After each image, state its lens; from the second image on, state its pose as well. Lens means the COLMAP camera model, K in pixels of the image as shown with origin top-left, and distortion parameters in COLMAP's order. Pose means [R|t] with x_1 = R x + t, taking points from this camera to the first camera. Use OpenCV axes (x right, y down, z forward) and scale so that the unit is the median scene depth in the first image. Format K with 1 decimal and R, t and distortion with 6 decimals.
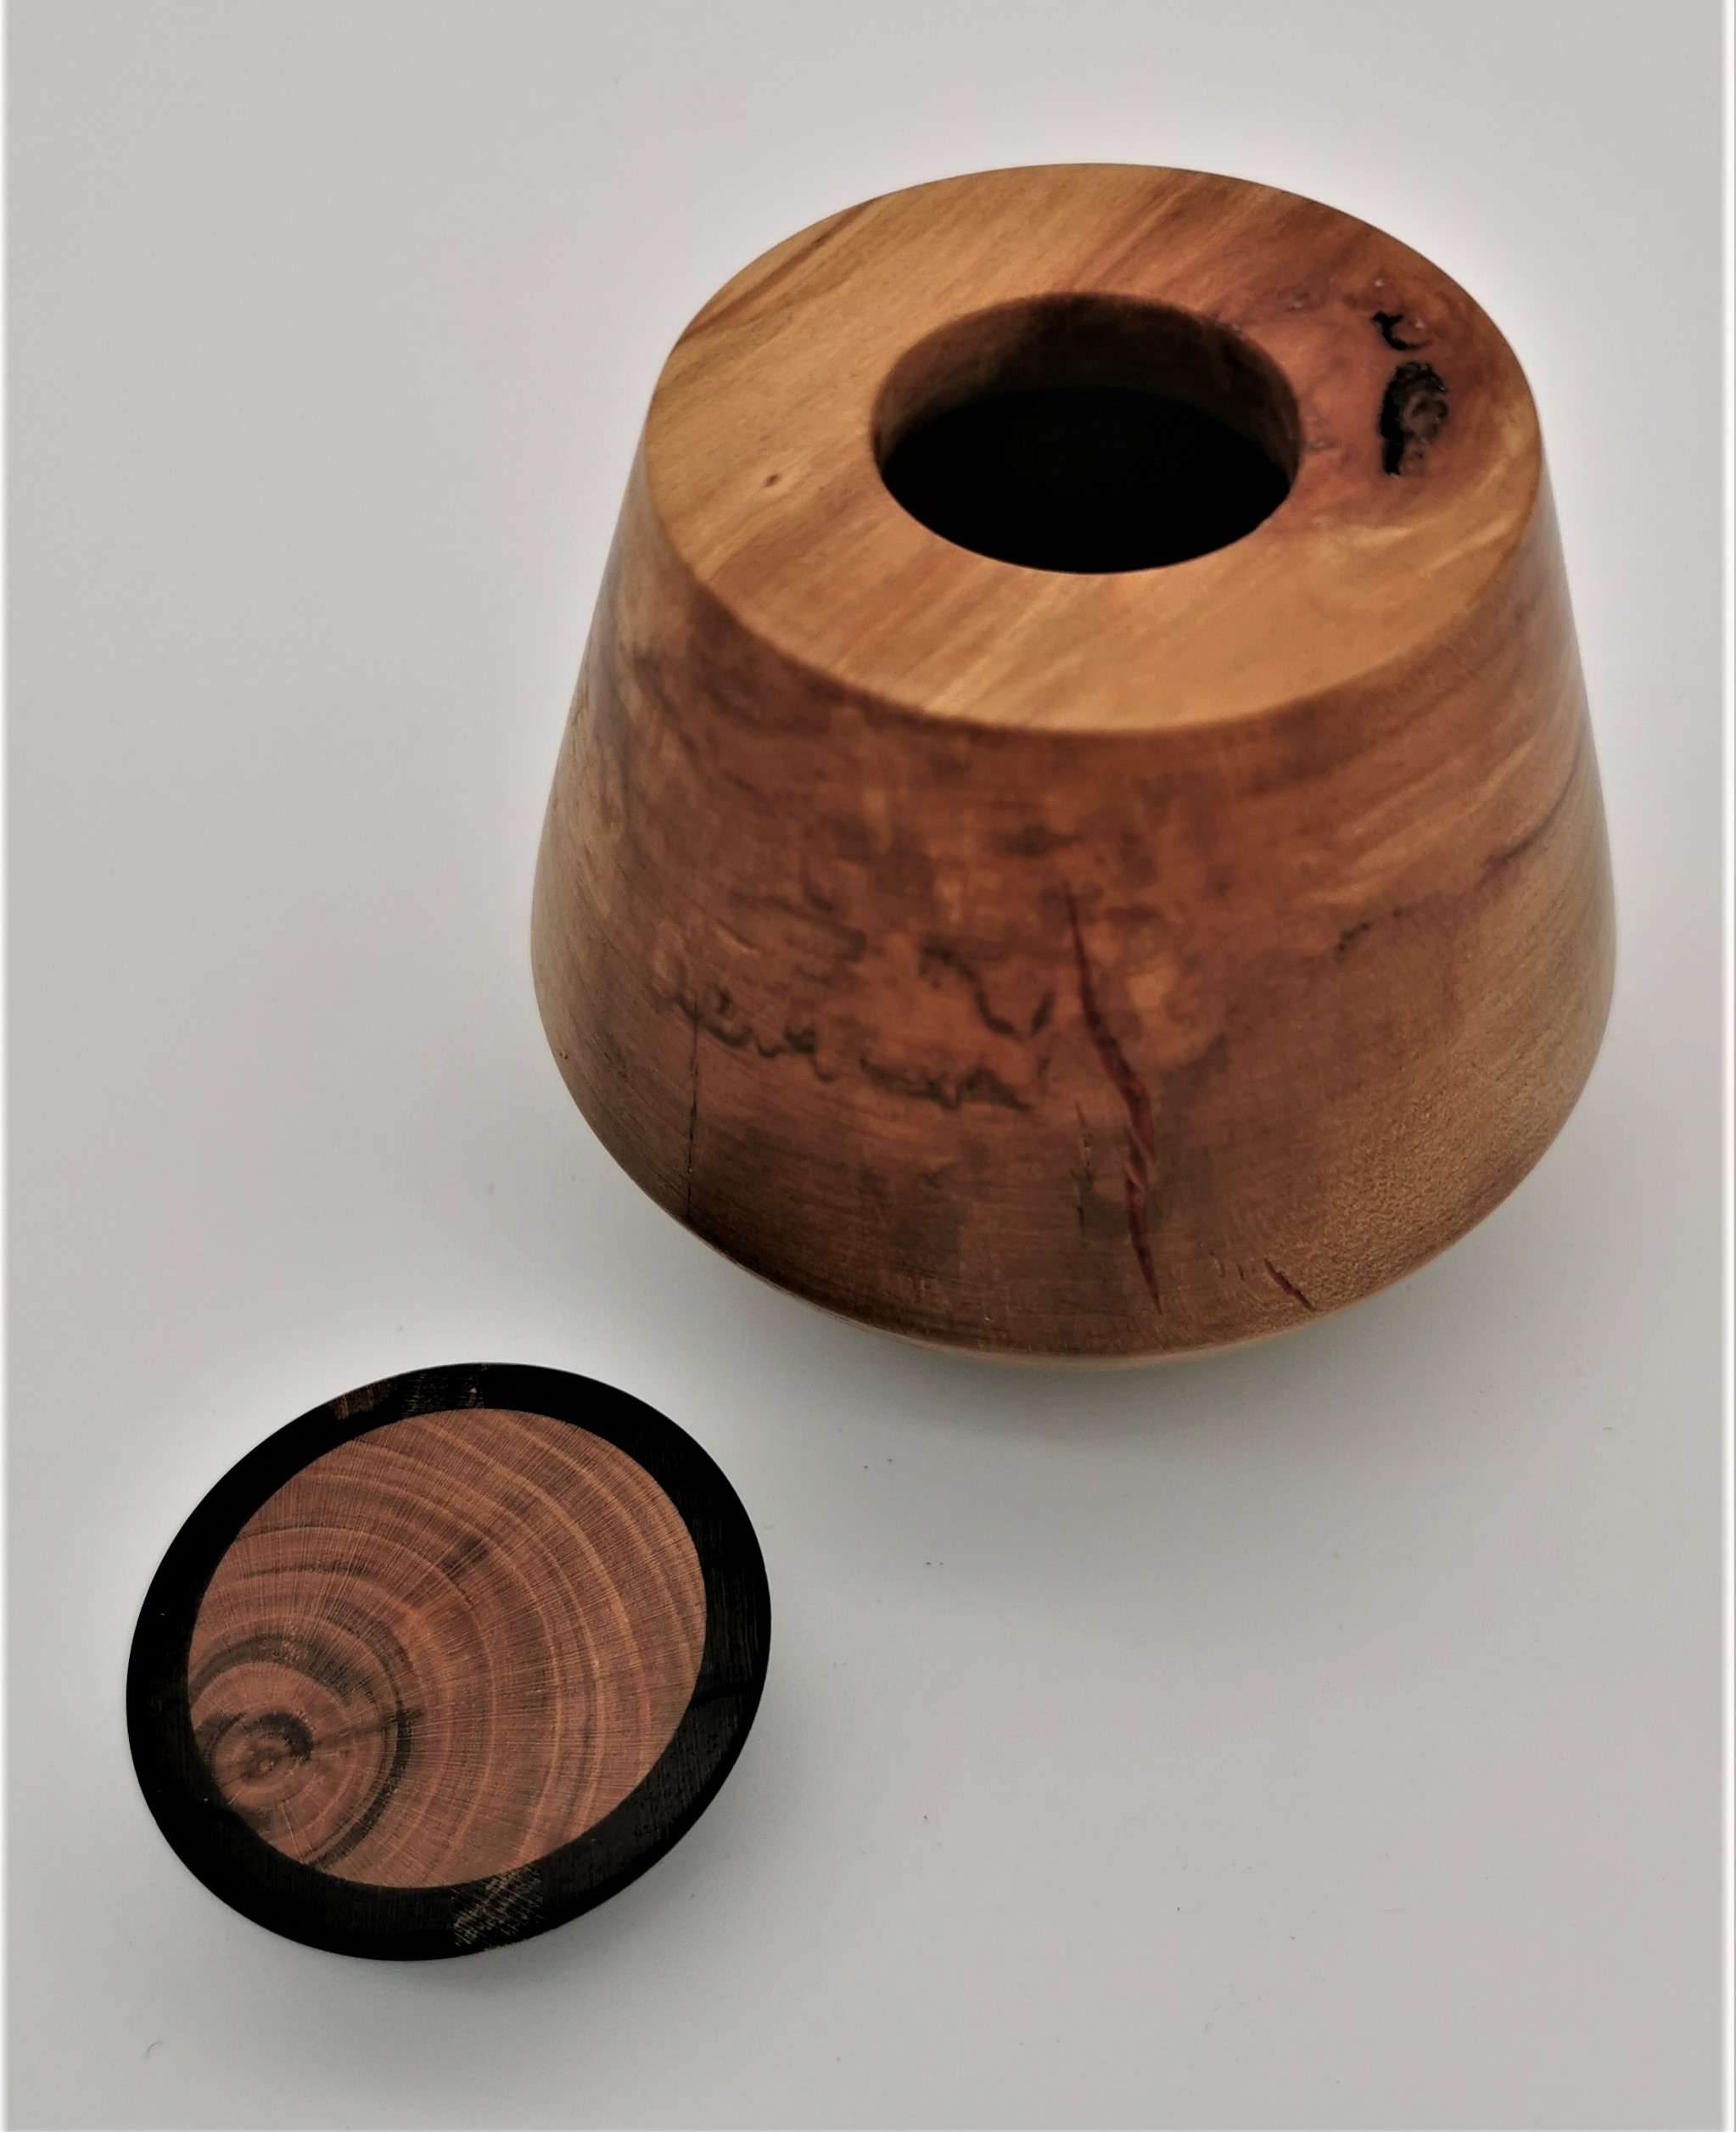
lens RADIAL K [[2517.8, 0, 855.2], [0, 2517.8, 1066.8], [0, 0, 1]] dist [0.042233, 0.000000]
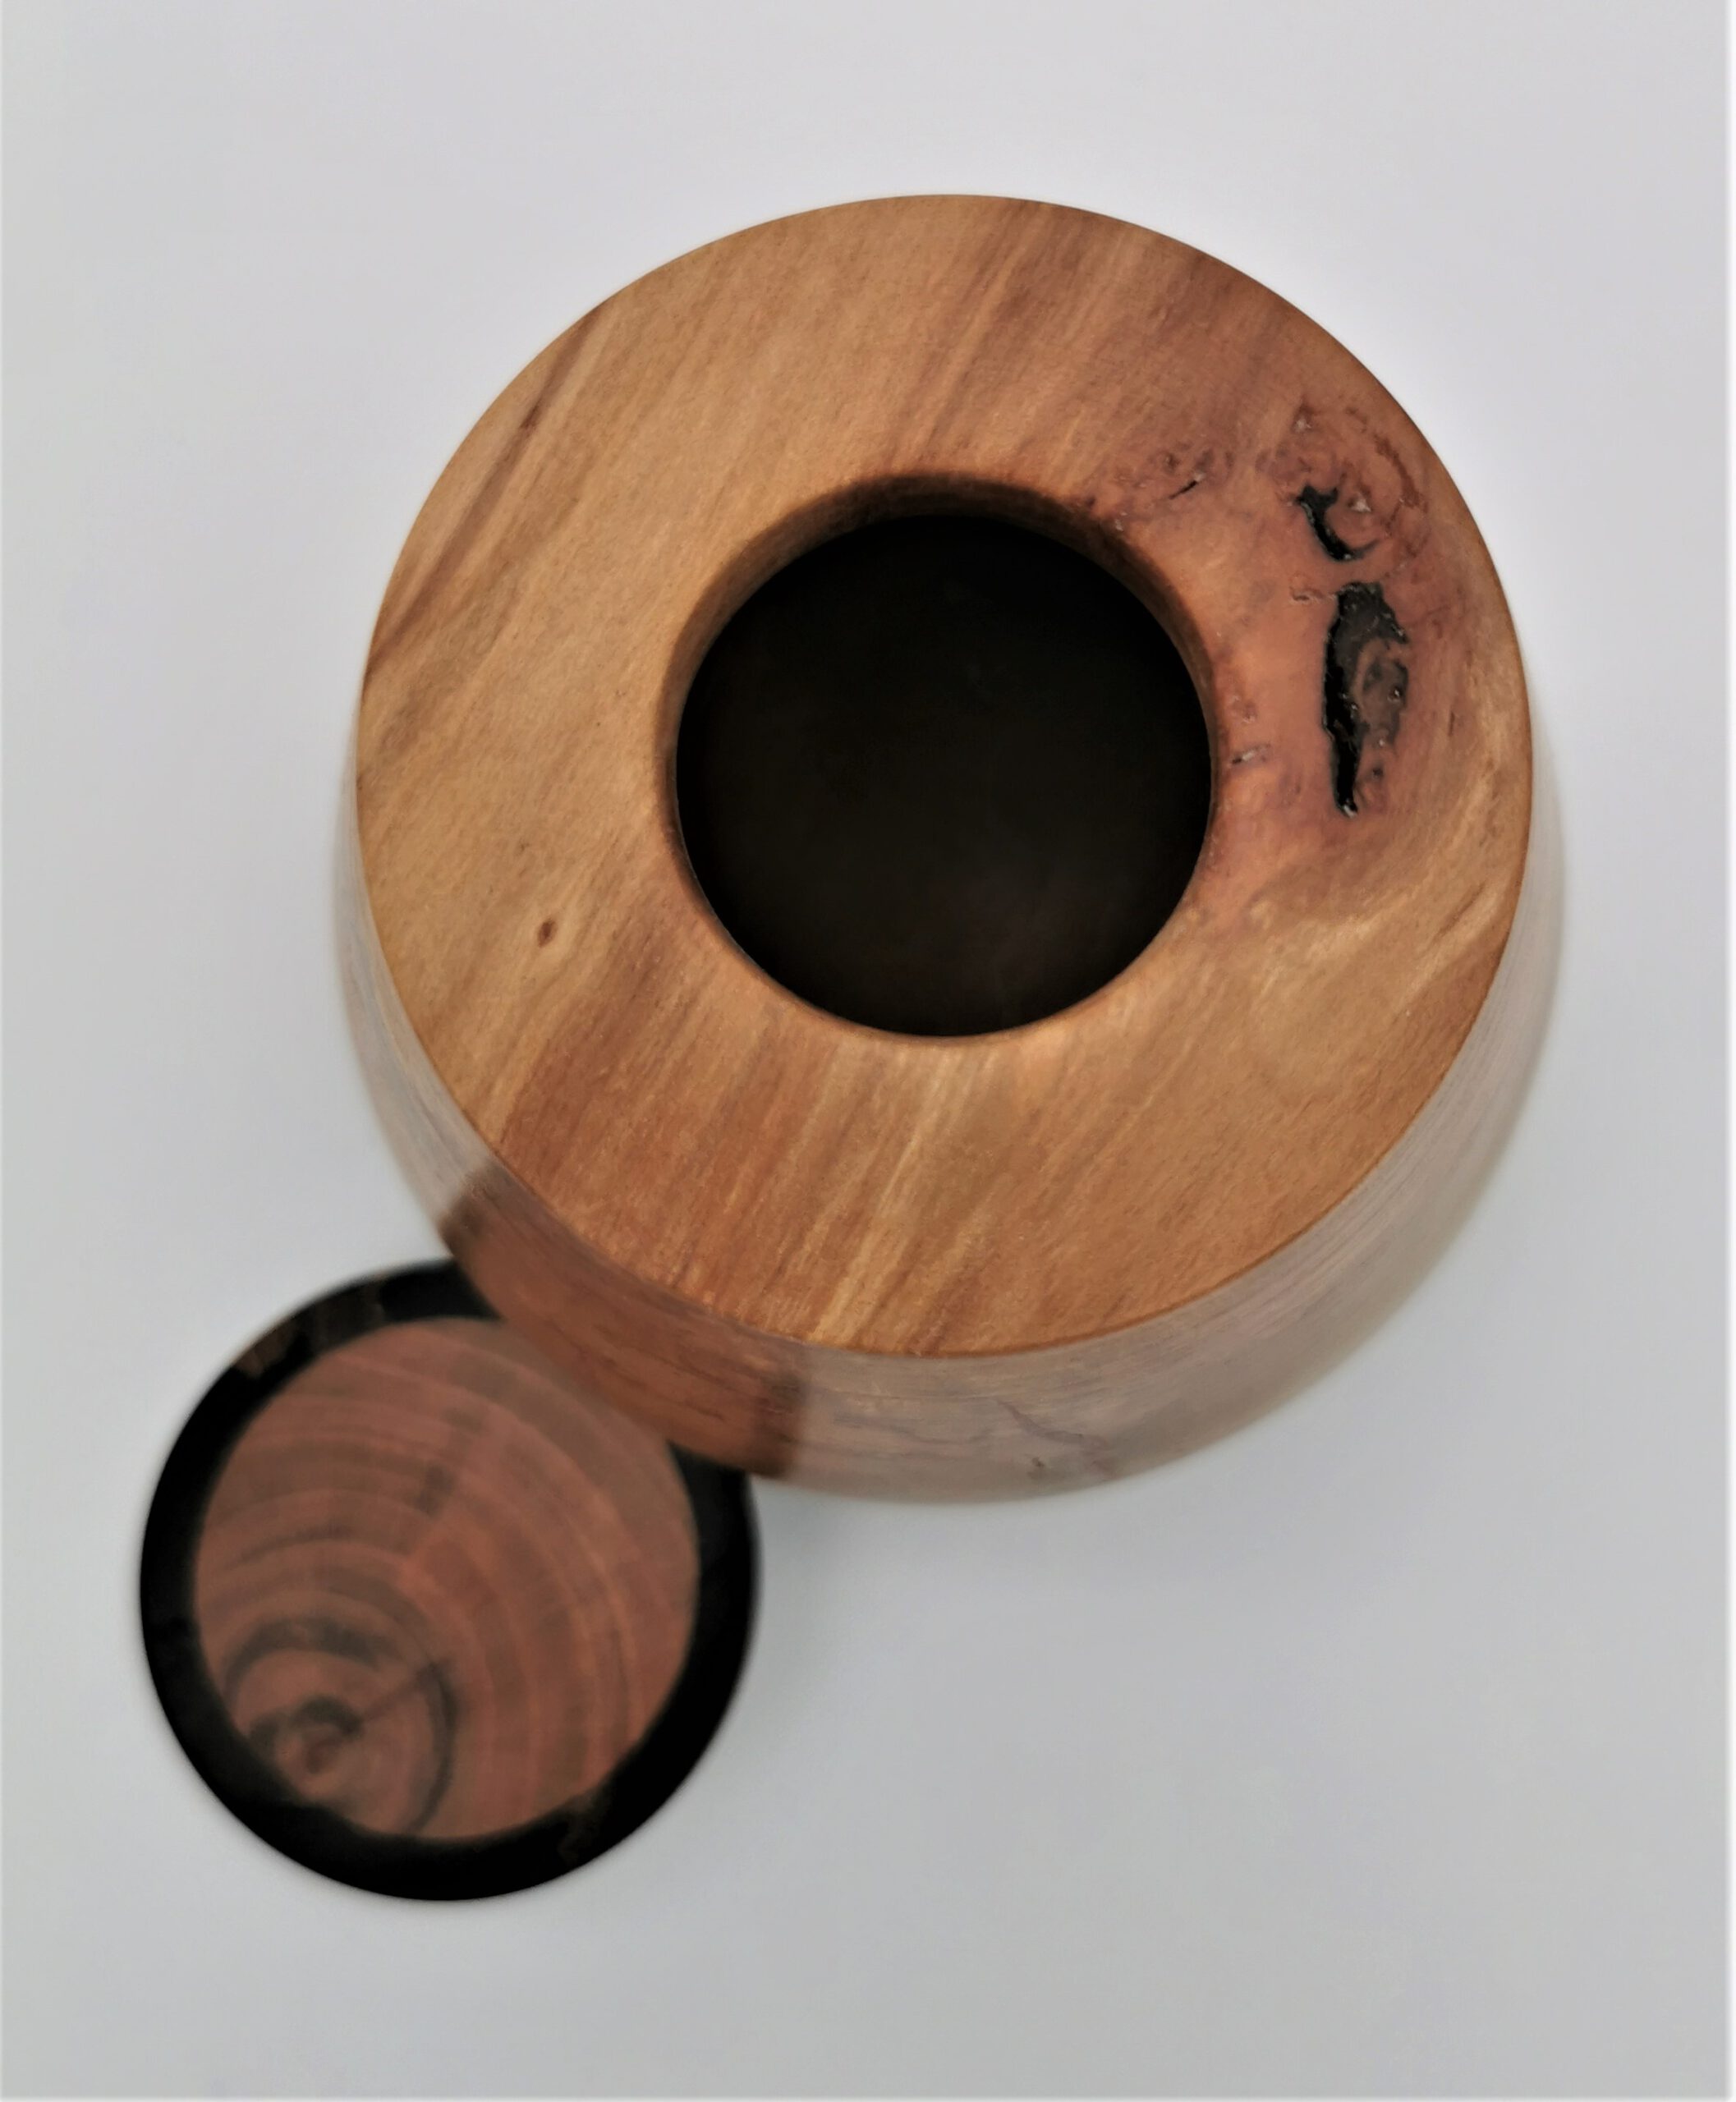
lens RADIAL K [[2255.3, 0, 976.5], [0, 2255.3, 846.0], [0, 0, 1]] dist [-0.010656, 0.000000]
pose [[0.984908, -0.163896, 0.055619, 0.058501], [0.113015, 0.852400, 0.510531, -0.563653], [-0.131084, -0.496541, 0.858058, 0.399942]]
